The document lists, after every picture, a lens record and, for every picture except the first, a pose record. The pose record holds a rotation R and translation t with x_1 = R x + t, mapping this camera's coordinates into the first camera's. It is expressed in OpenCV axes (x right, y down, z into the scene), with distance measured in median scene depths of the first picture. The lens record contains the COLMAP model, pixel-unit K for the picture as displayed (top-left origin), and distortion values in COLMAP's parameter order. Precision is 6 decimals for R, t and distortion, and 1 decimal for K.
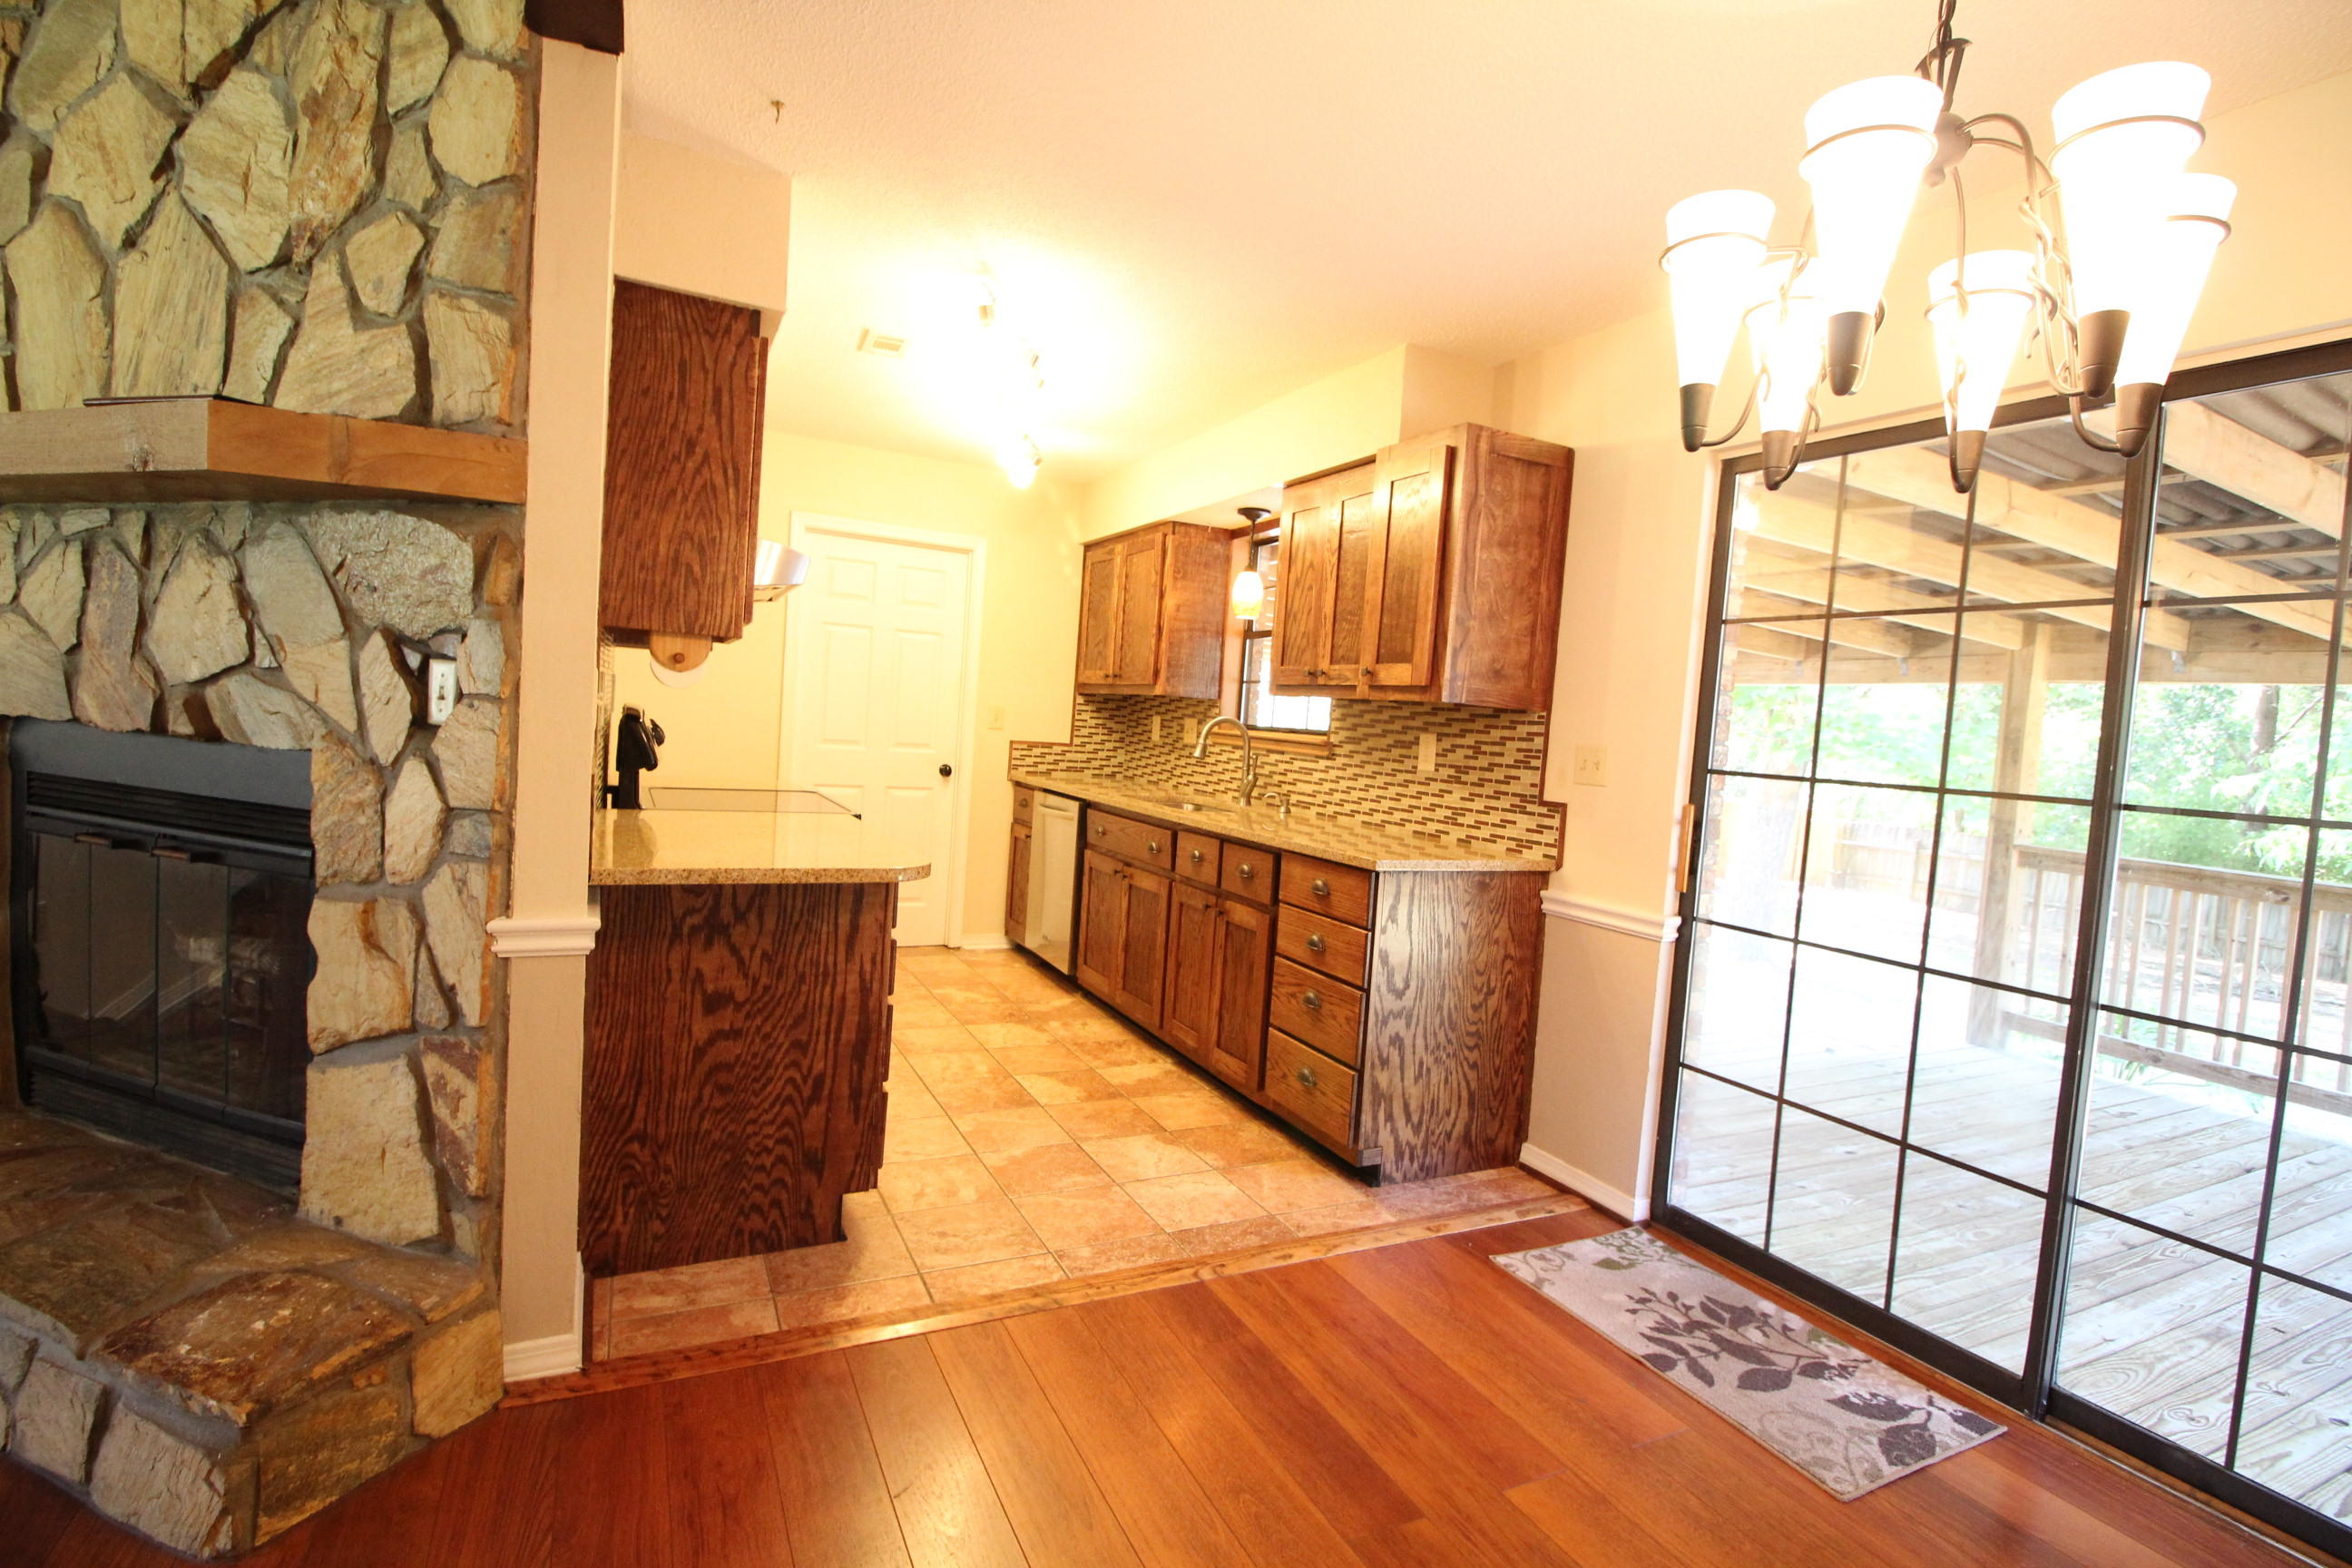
lens RADIAL K [[1093.7, 0, 1179.7], [0, 1093.7, 773.2], [0, 0, 1]] dist [-0.002078, -0.011775]
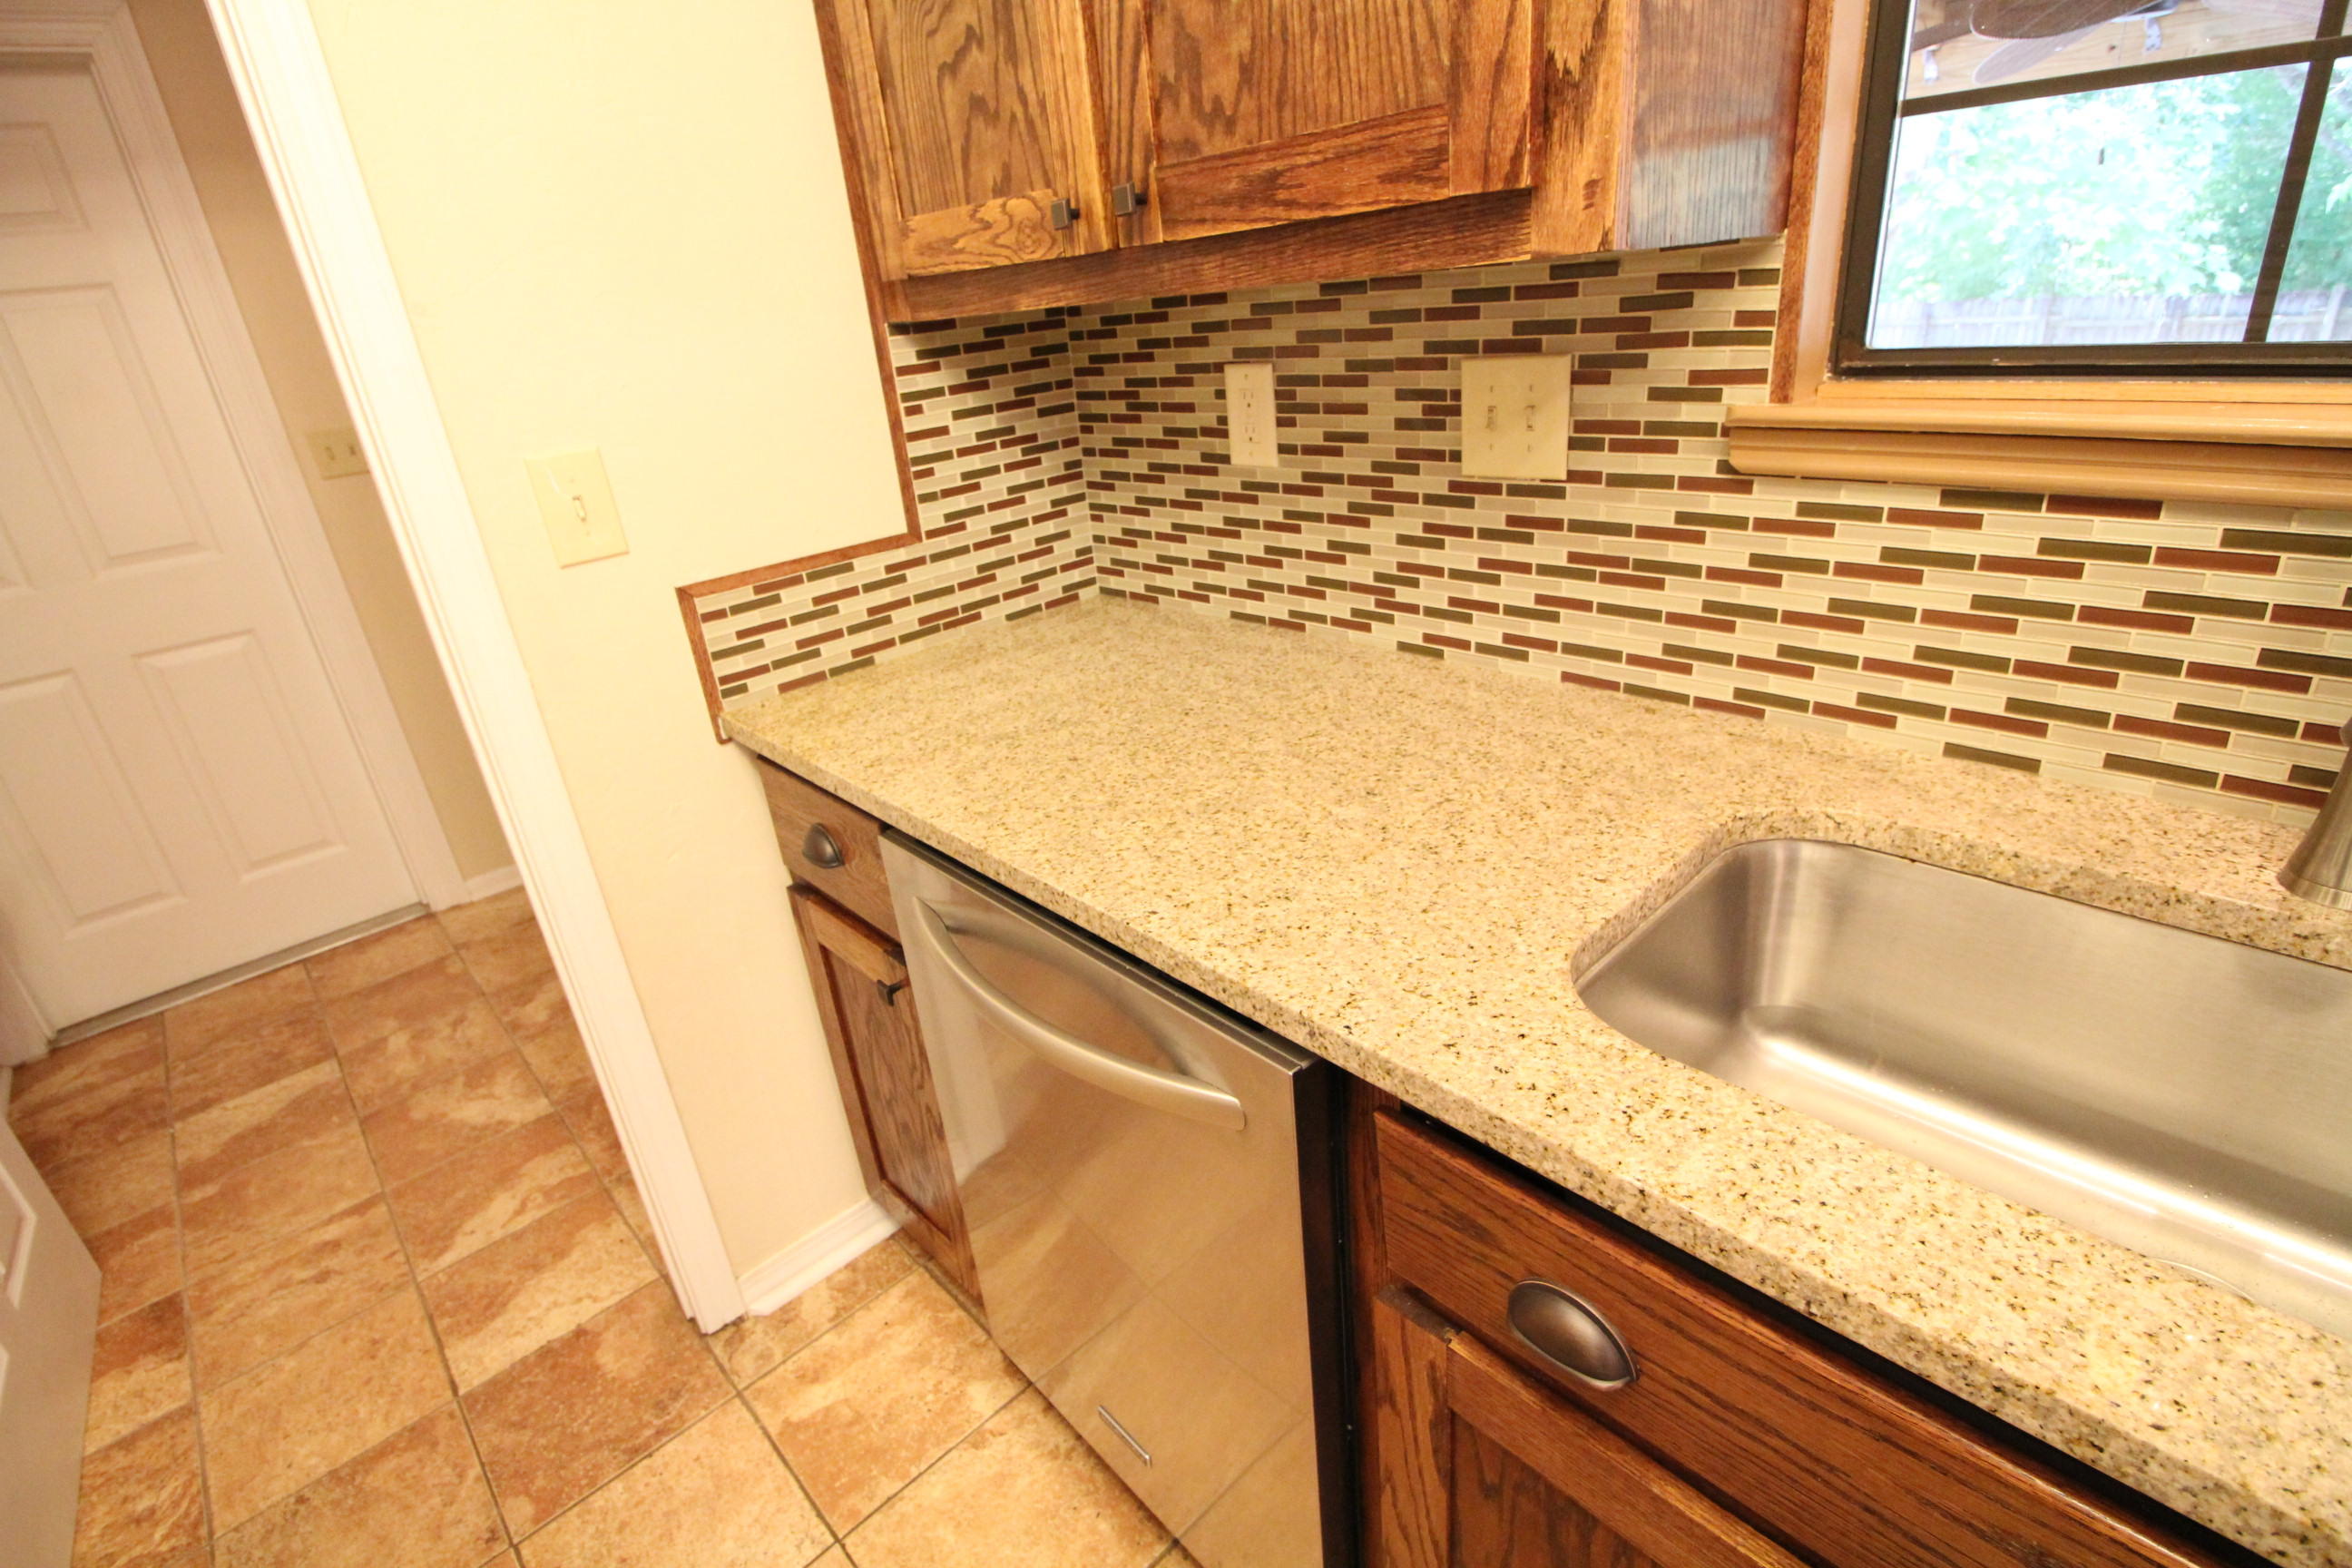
lens RADIAL K [[1093.7, 0, 1181.0], [0, 1093.7, 782.7], [0, 0, 1]] dist [-0.002078, -0.011775]
pose [[0.946489, -0.261326, 0.189385, -0.217258], [0.175488, 0.909209, 0.377548, -0.126743], [-0.270853, -0.324110, 0.906417, 1.503005]]
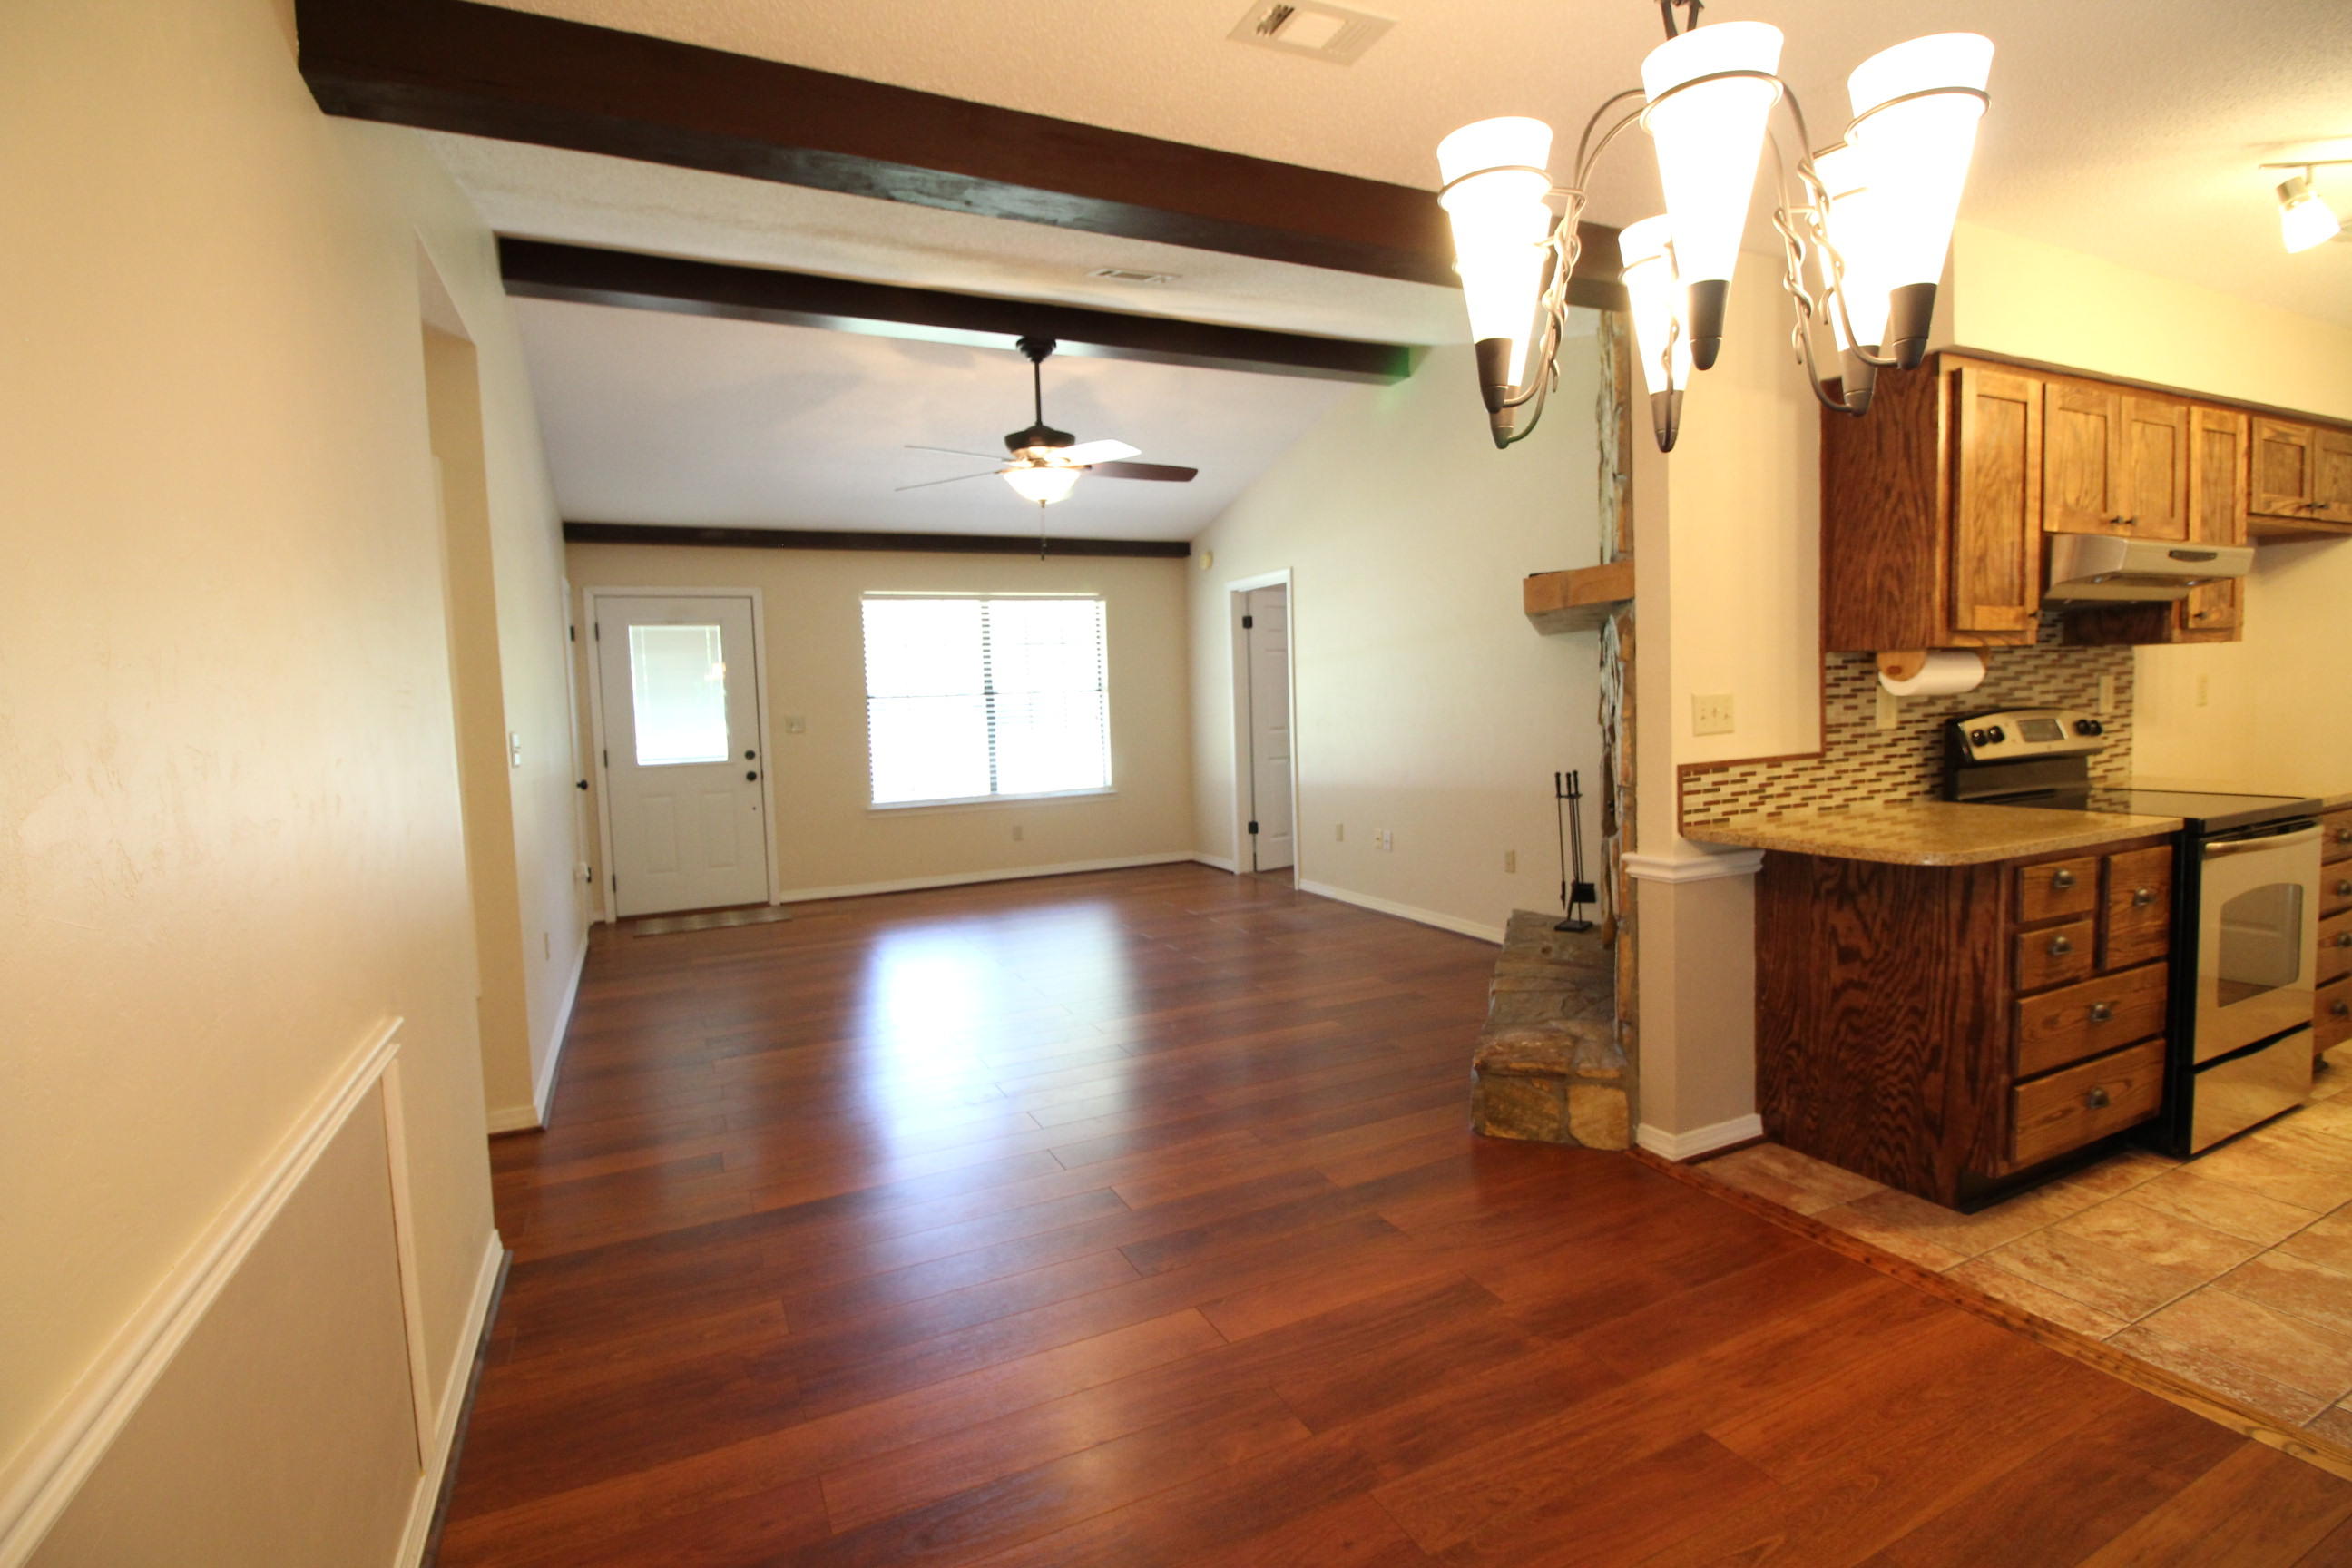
lens RADIAL K [[1093.7, 0, 1167.3], [0, 1093.7, 771.1], [0, 0, 1]] dist [-0.002078, -0.011775]
pose [[-0.028957, 0.000579, -0.999581, 0.680305], [-0.016150, 0.999869, 0.001047, 0.013368], [0.999450, 0.016174, -0.028943, 0.233147]]
